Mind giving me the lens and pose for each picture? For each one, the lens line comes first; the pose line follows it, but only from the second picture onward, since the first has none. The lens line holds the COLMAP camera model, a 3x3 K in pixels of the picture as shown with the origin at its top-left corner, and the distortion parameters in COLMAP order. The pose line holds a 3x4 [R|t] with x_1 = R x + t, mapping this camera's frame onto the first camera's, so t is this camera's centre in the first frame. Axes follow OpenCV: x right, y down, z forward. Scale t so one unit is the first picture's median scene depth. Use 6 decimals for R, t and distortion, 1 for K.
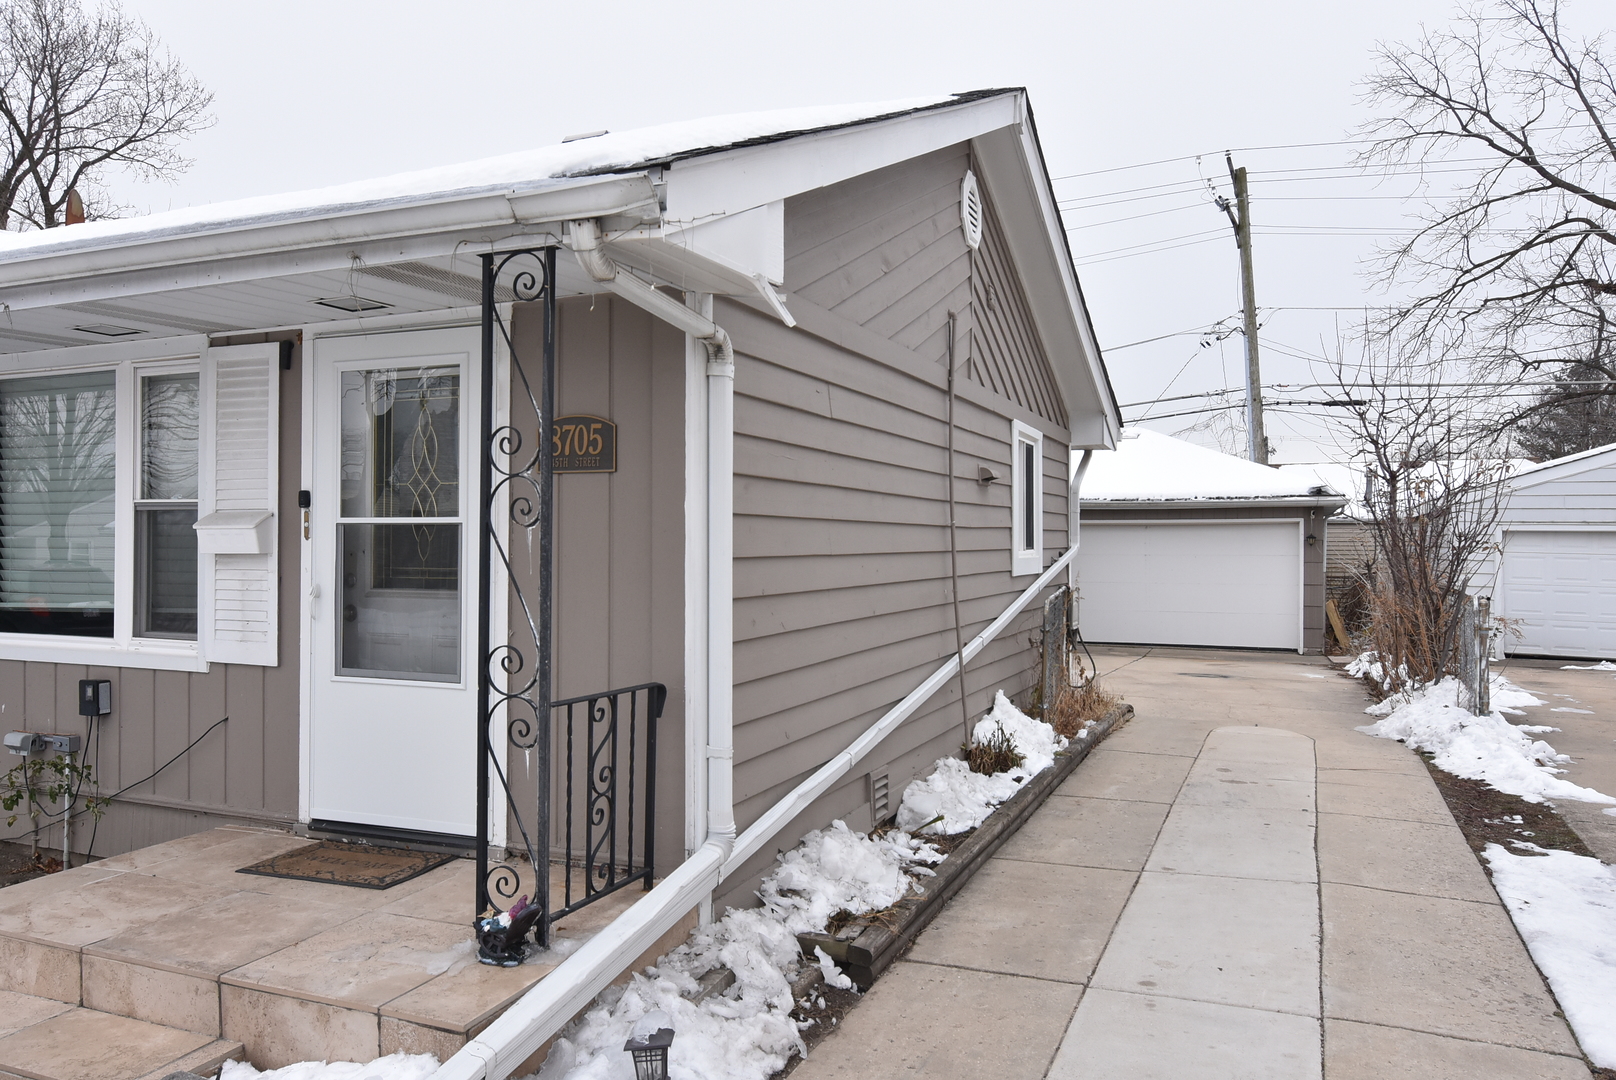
lens RADIAL K [[1141.7, 0, 808.0], [0, 1141.7, 540.0], [0, 0, 1]] dist [0.008280, -0.020390]
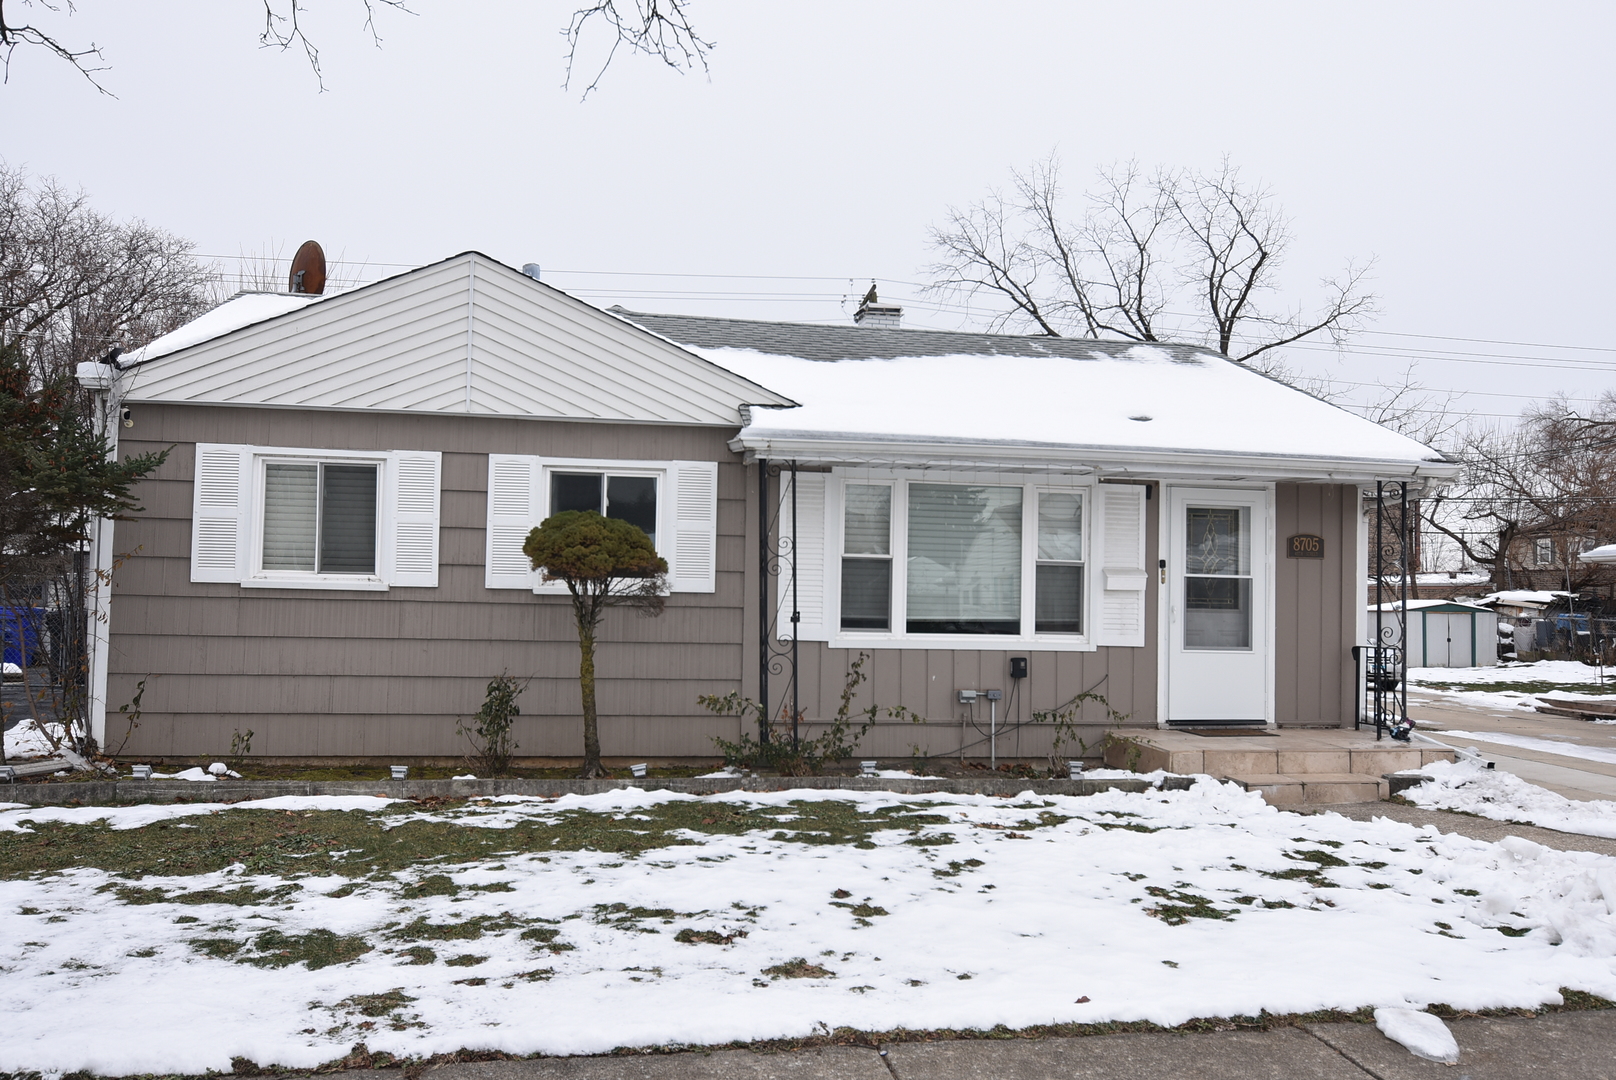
lens RADIAL K [[1245.6, 0, 808.0], [0, 1245.6, 540.0], [0, 0, 1]] dist [0.005134, 0.000692]
pose [[0.843654, 0.040147, 0.535384, -2.135000], [-0.019352, 0.998826, -0.044404, 0.032251], [-0.536539, 0.027101, 0.843440, -0.533505]]
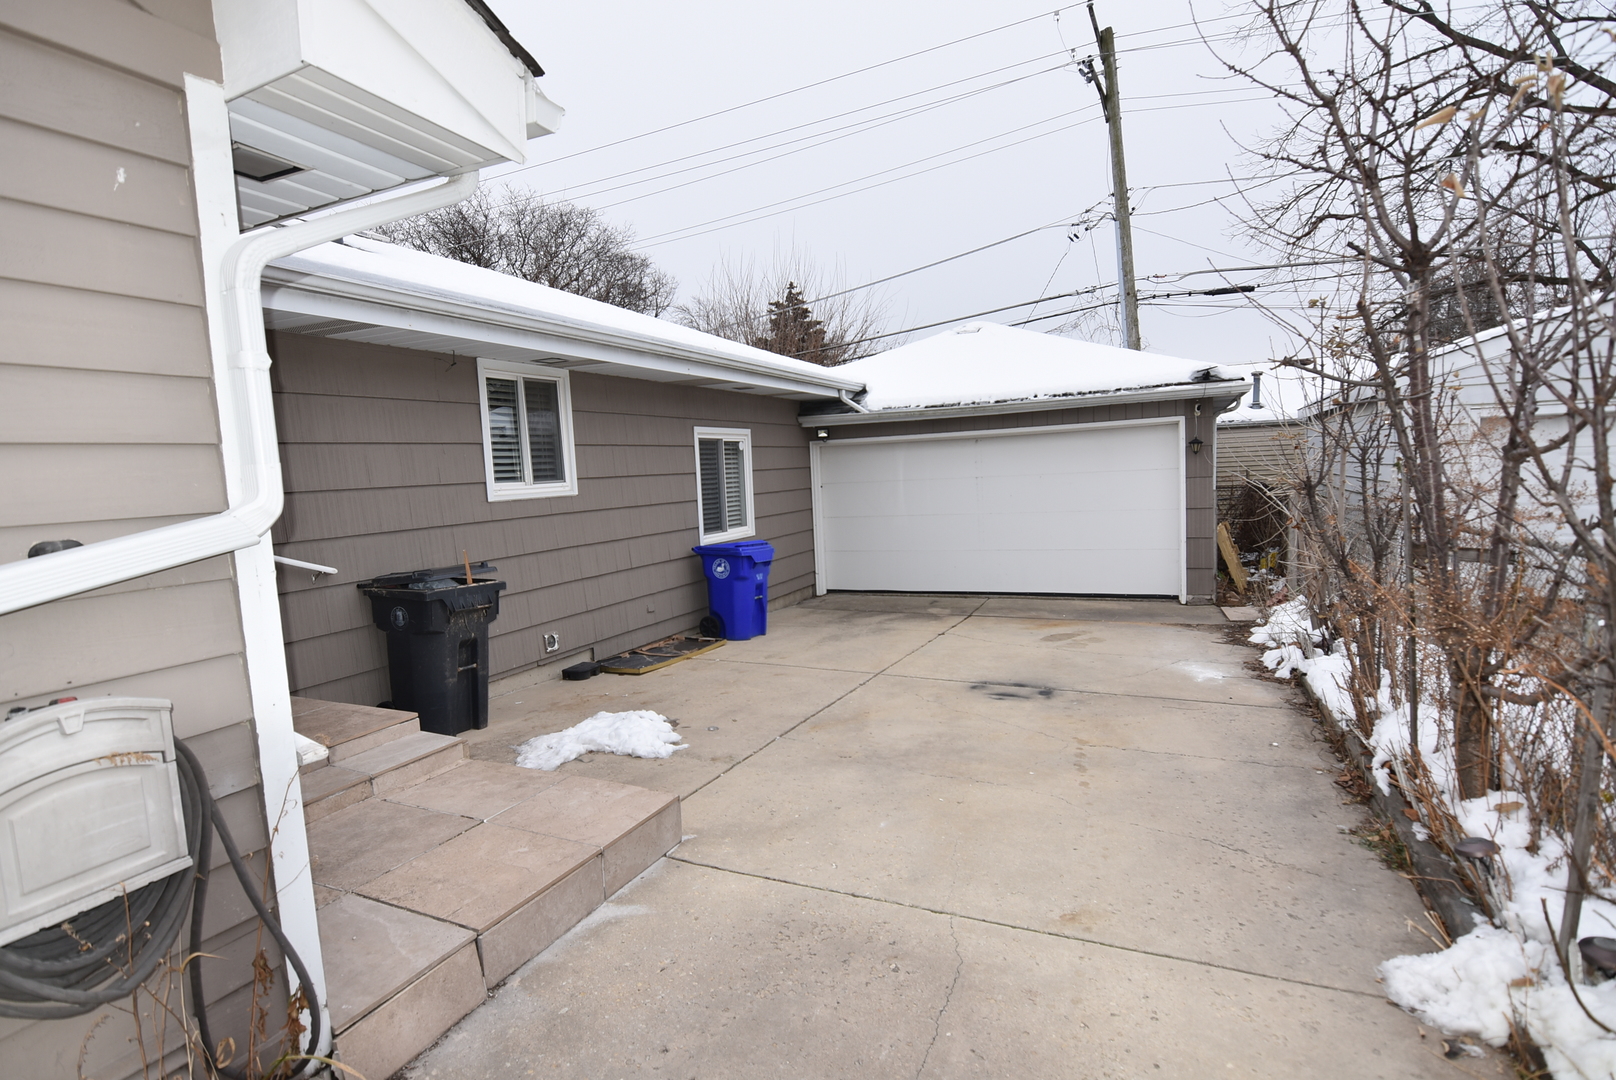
lens RADIAL K [[802.1, 0, 808.0], [0, 802.1, 540.0], [0, 0, 1]] dist [-0.012170, -0.000587]
pose [[0.998126, -0.050675, -0.034296, 0.800942], [0.053574, 0.994527, 0.089695, 0.002207], [0.029563, -0.091365, 0.995379, 1.846520]]
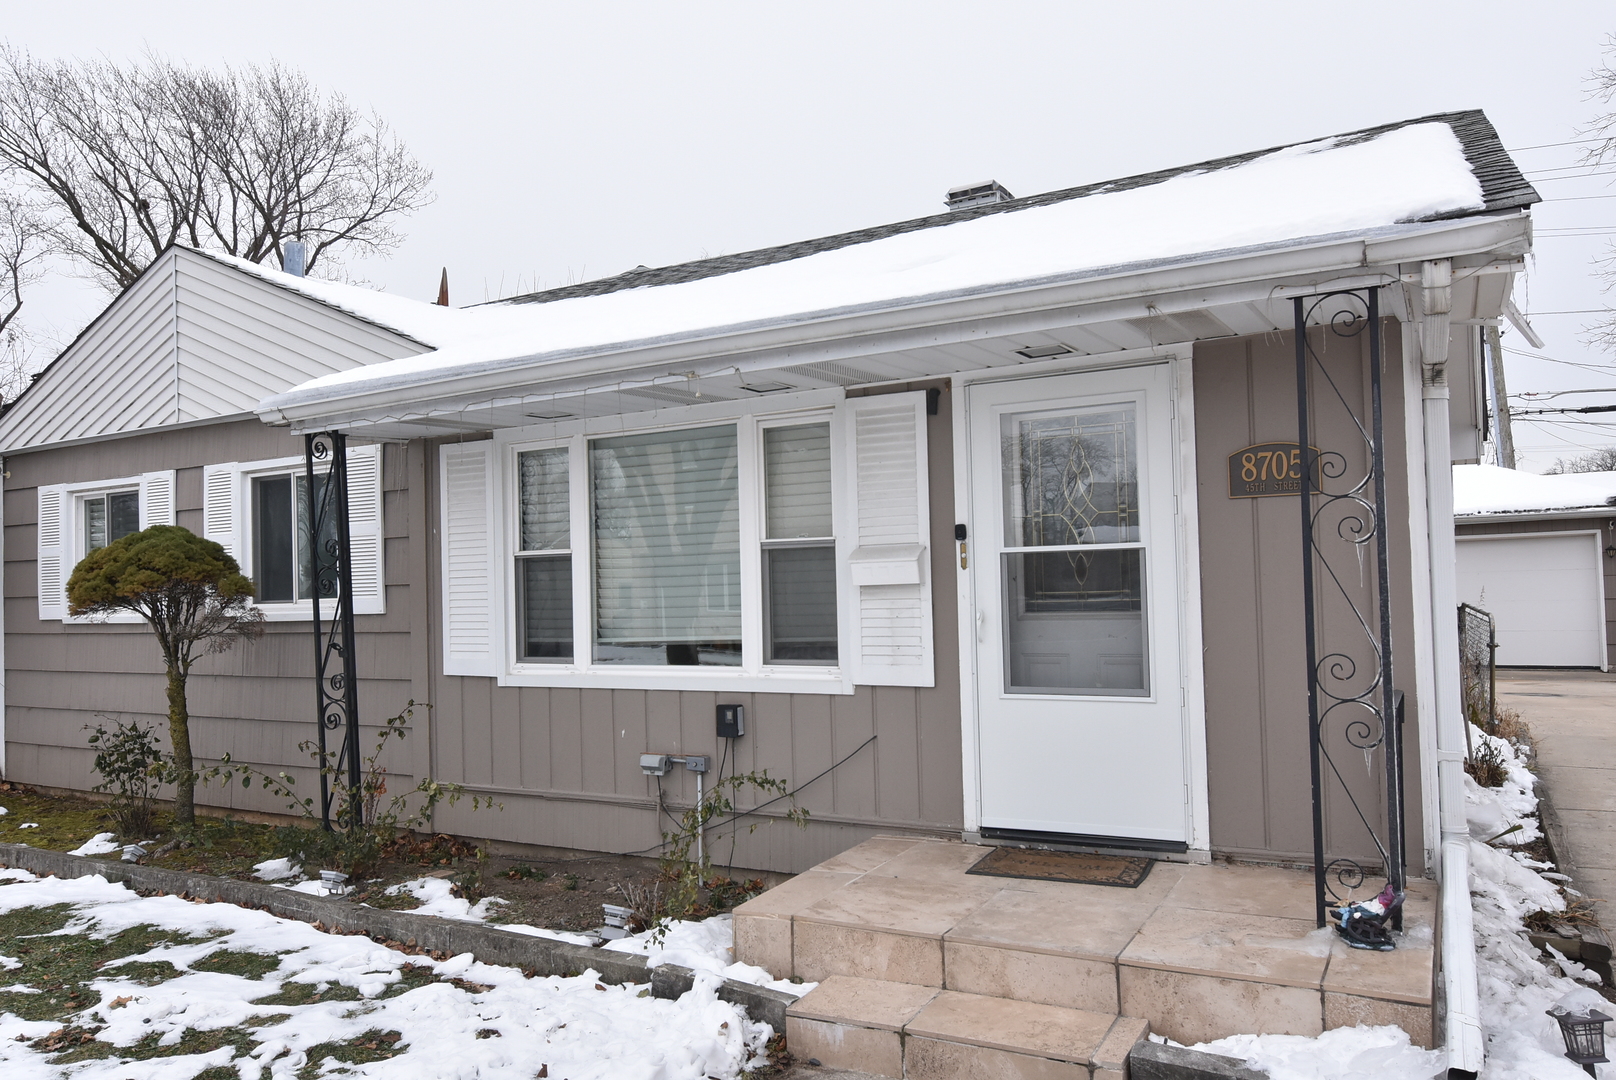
lens RADIAL K [[1141.7, 0, 808.0], [0, 1141.7, 540.0], [0, 0, 1]] dist [0.008280, -0.020390]
pose [[0.993088, -0.035112, -0.111999, -0.455536], [0.031503, 0.998931, -0.033833, 0.003919], [0.113067, 0.030071, 0.993132, -0.097022]]
